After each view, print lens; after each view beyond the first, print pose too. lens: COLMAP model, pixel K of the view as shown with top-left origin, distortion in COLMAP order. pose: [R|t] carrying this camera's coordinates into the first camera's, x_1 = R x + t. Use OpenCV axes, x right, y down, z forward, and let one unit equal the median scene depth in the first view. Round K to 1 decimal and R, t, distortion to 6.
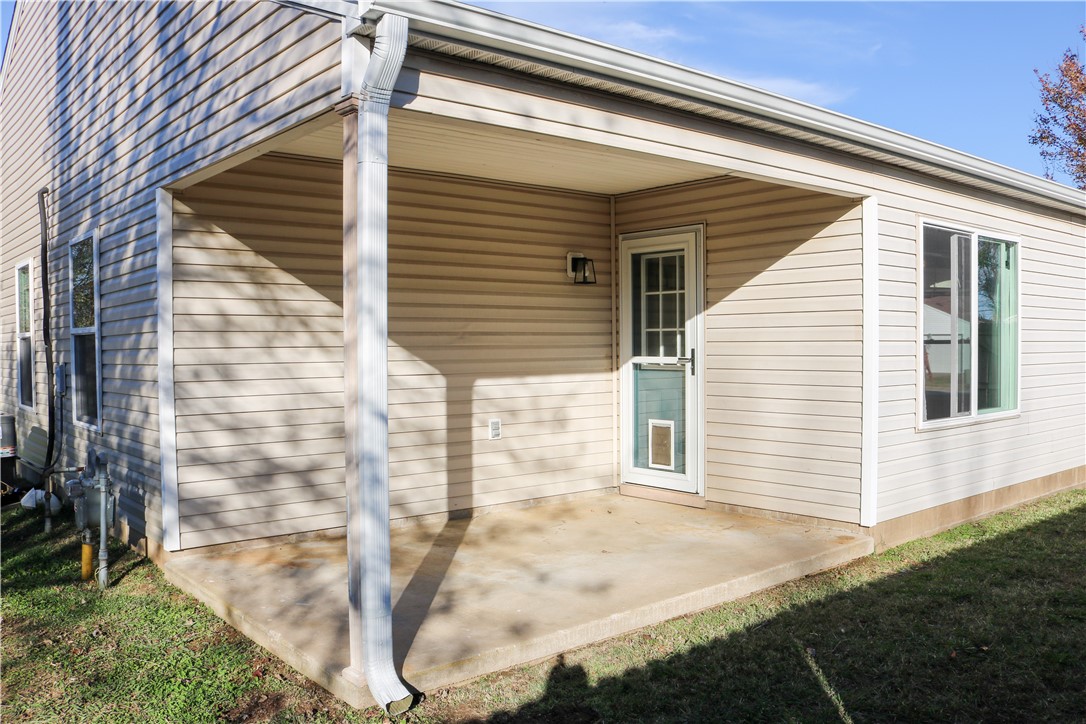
lens RADIAL K [[905.1, 0, 535.1], [0, 905.1, 360.1], [0, 0, 1]] dist [-0.139516, 0.110381]
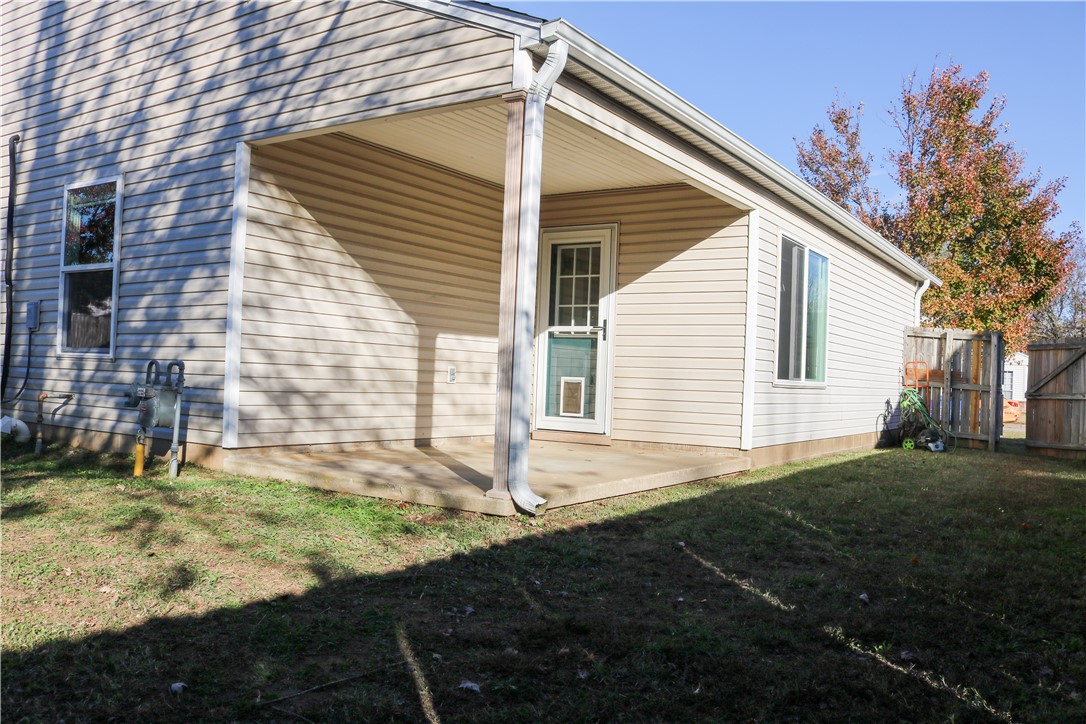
lens RADIAL K [[905.1, 0, 542.4], [0, 905.1, 365.2], [0, 0, 1]] dist [-0.139516, 0.110381]
pose [[0.954707, 0.048914, 0.293501, -0.281586], [-0.041306, 0.998632, -0.032066, 0.096244], [-0.294668, 0.018490, 0.955421, -0.193787]]
